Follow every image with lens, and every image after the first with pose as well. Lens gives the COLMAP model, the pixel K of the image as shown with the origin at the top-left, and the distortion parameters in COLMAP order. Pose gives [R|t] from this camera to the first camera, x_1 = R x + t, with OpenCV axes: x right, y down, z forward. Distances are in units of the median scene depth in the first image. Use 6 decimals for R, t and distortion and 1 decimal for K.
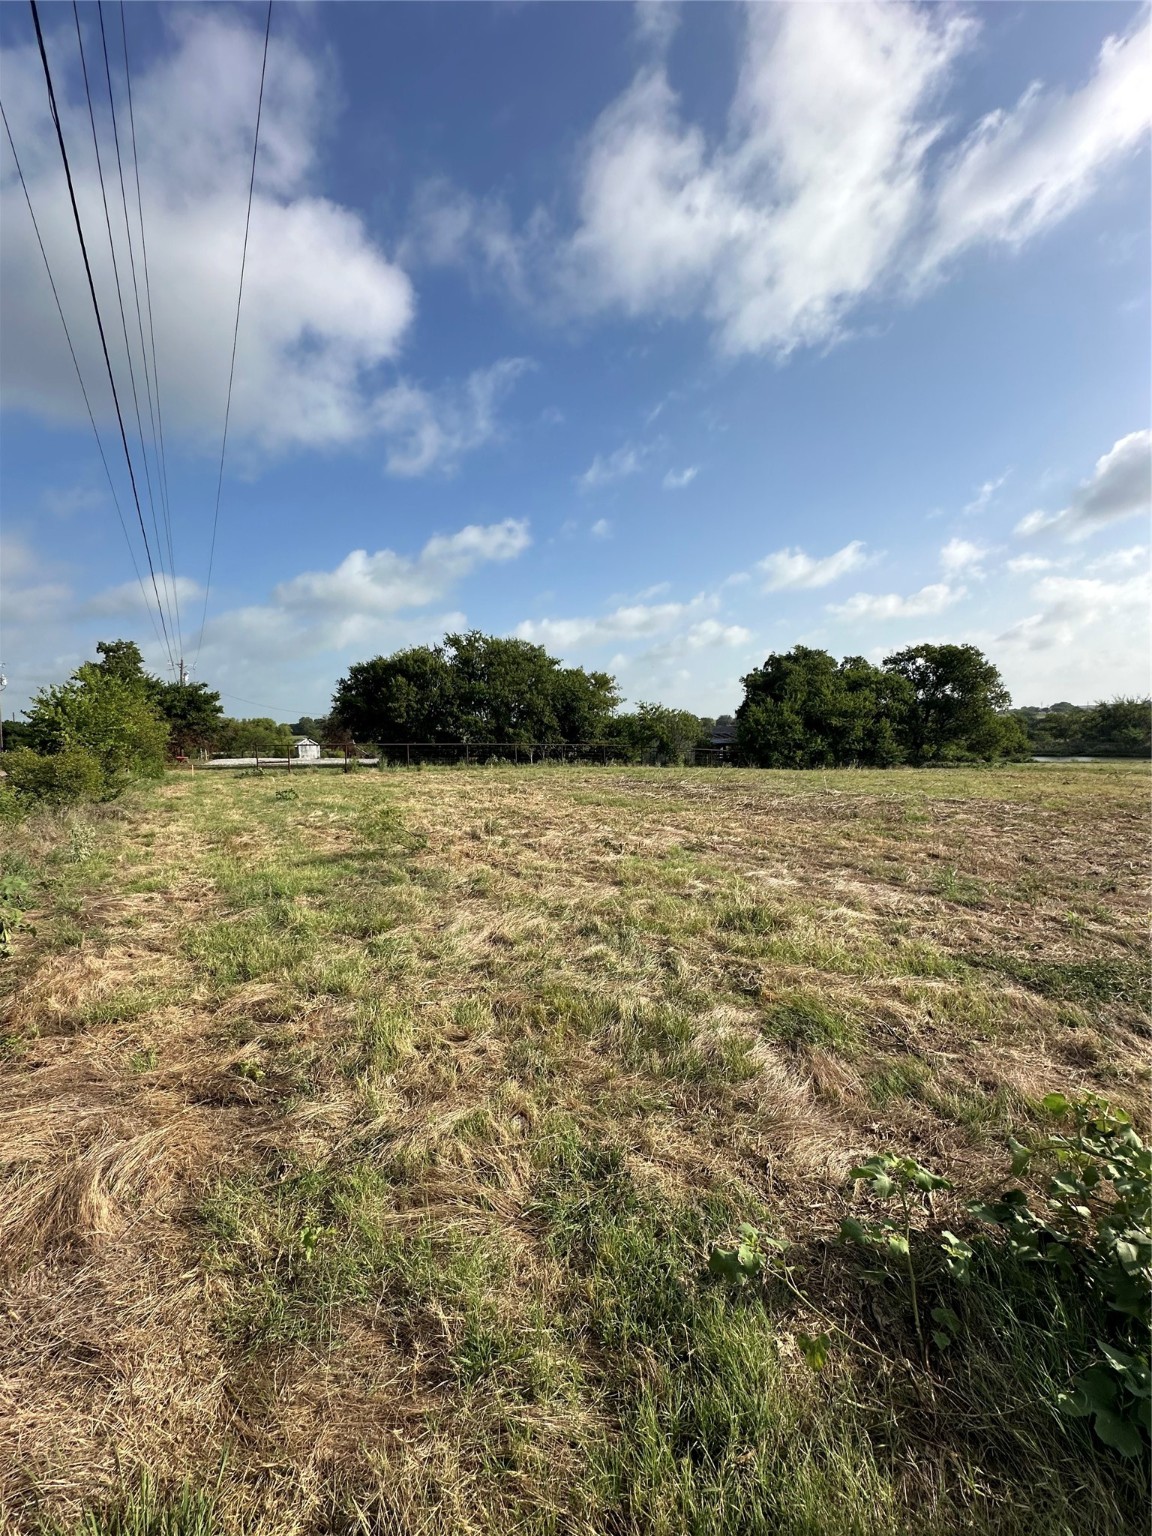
lens RADIAL K [[665.5, 0, 561.8], [0, 665.5, 764.2], [0, 0, 1]] dist [0.000923, 0.000314]
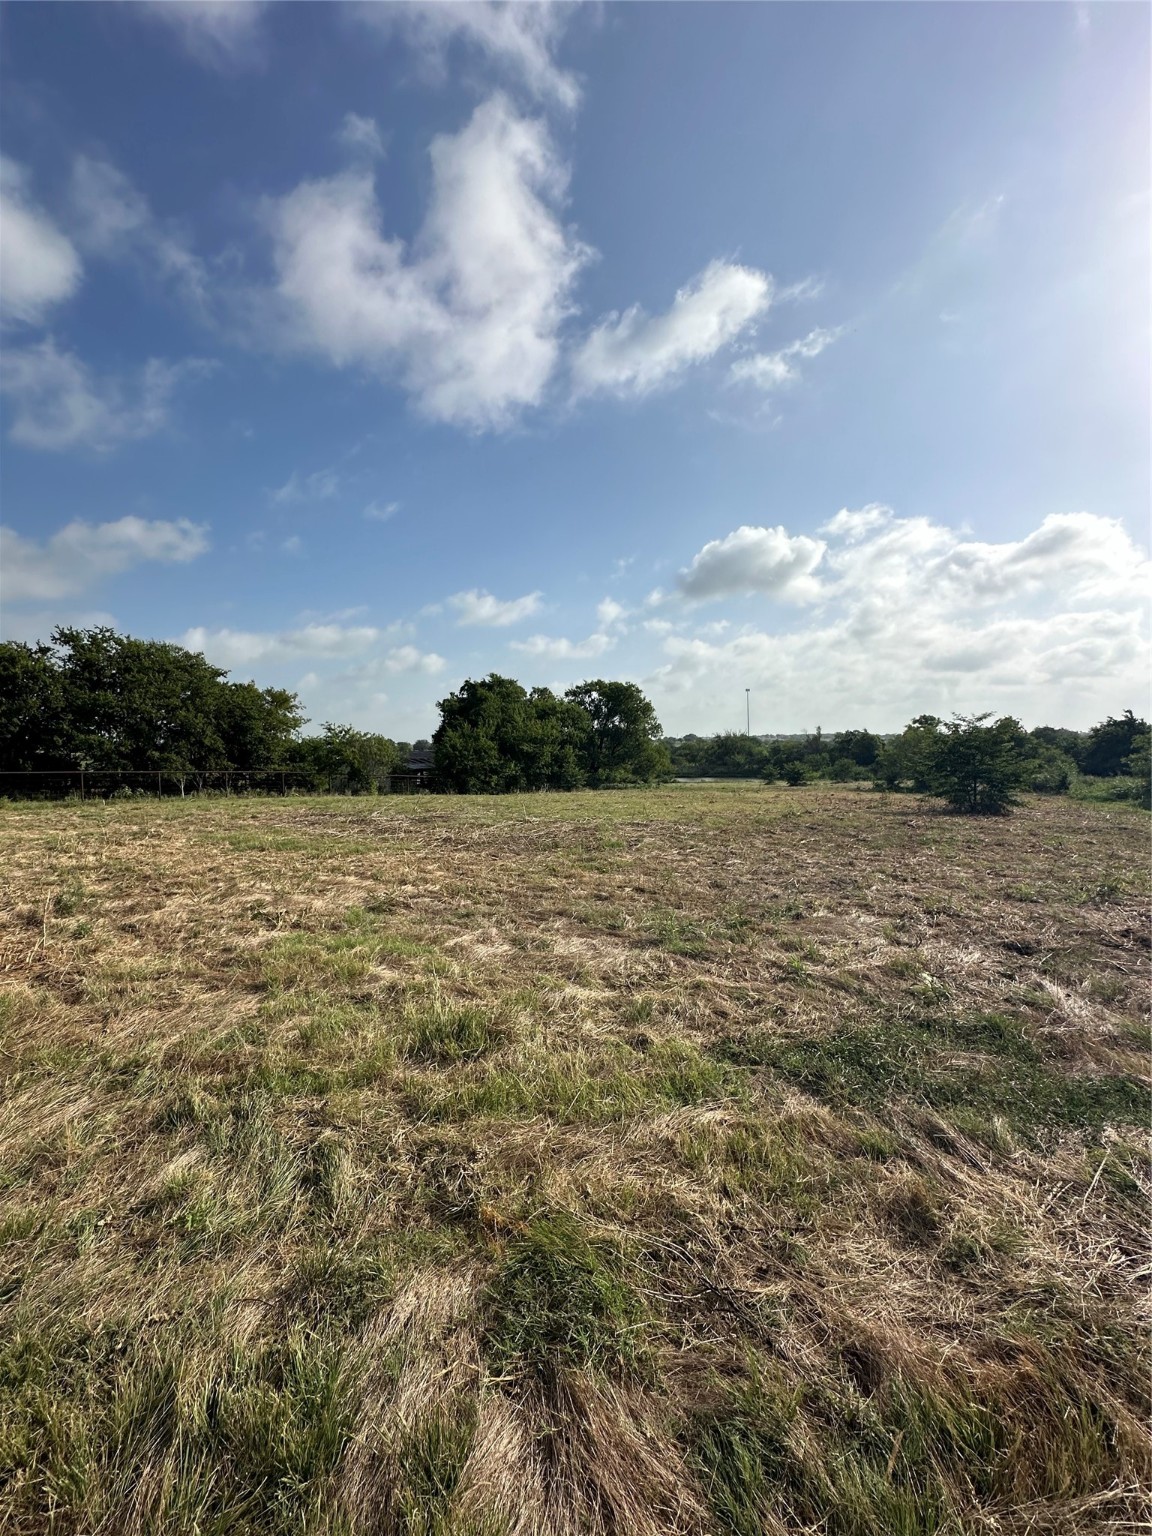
lens RADIAL K [[611.0, 0, 560.4], [0, 611.0, 766.7], [0, 0, 1]] dist [-0.003287, -0.000189]
pose [[0.895848, -0.003899, 0.444345, 0.033851], [0.017311, 0.999509, -0.026130, -0.008302], [-0.444024, 0.031100, 0.895475, 0.126734]]
